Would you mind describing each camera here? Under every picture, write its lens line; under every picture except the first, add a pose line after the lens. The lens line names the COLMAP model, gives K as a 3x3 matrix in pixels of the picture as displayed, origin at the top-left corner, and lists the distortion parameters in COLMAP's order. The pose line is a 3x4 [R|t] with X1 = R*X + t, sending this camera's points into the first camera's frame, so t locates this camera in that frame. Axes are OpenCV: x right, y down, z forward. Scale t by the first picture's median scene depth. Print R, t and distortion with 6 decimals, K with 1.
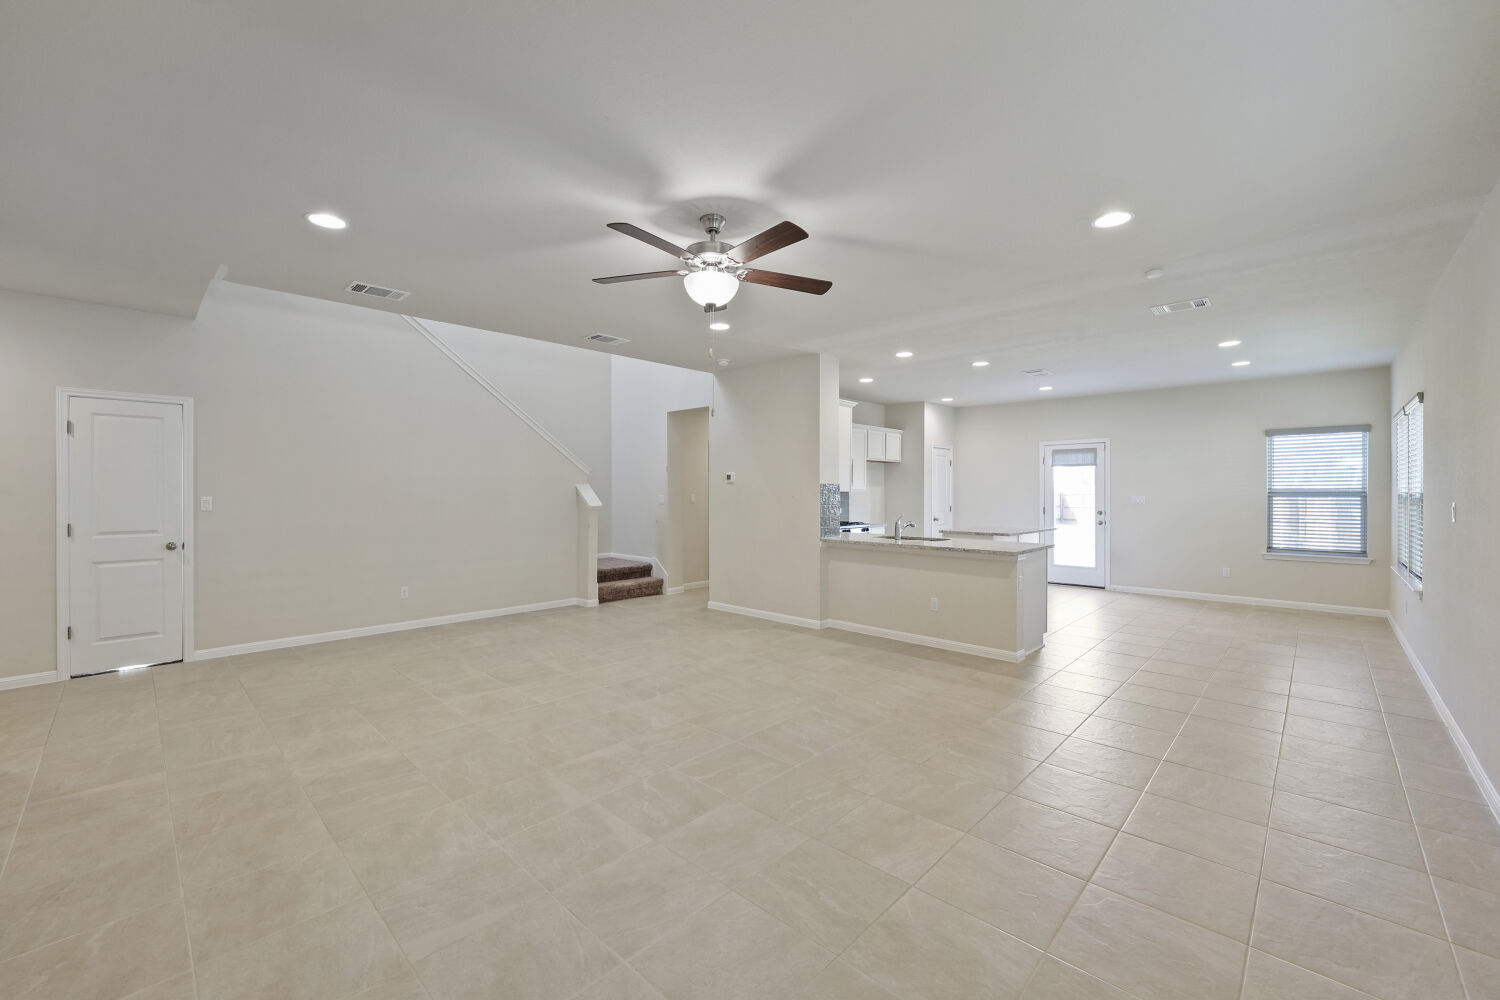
lens RADIAL K [[602.8, 0, 758.2], [0, 602.8, 481.0], [0, 0, 1]] dist [-0.006700, 0.000187]
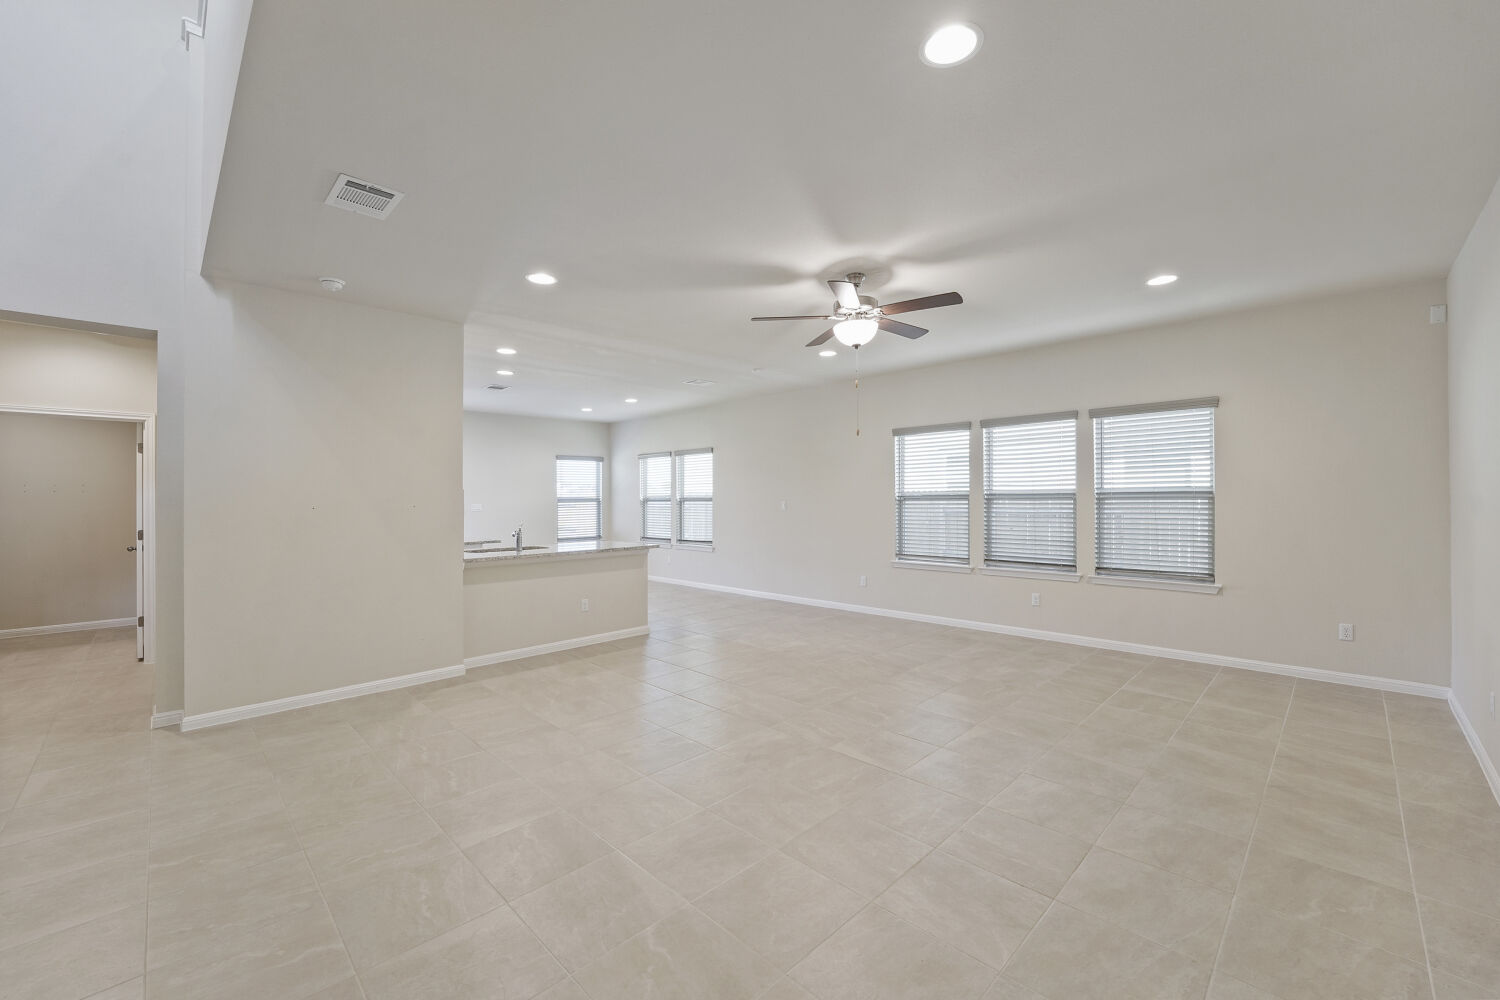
lens RADIAL K [[593.7, 0, 751.6], [0, 593.7, 494.8], [0, 0, 1]] dist [-0.006329, -0.000059]
pose [[0.033057, 0.005907, 0.999436, -0.603820], [-0.012012, 0.999913, -0.005512, 0.009703], [-0.999381, -0.011823, 0.033125, 0.543317]]
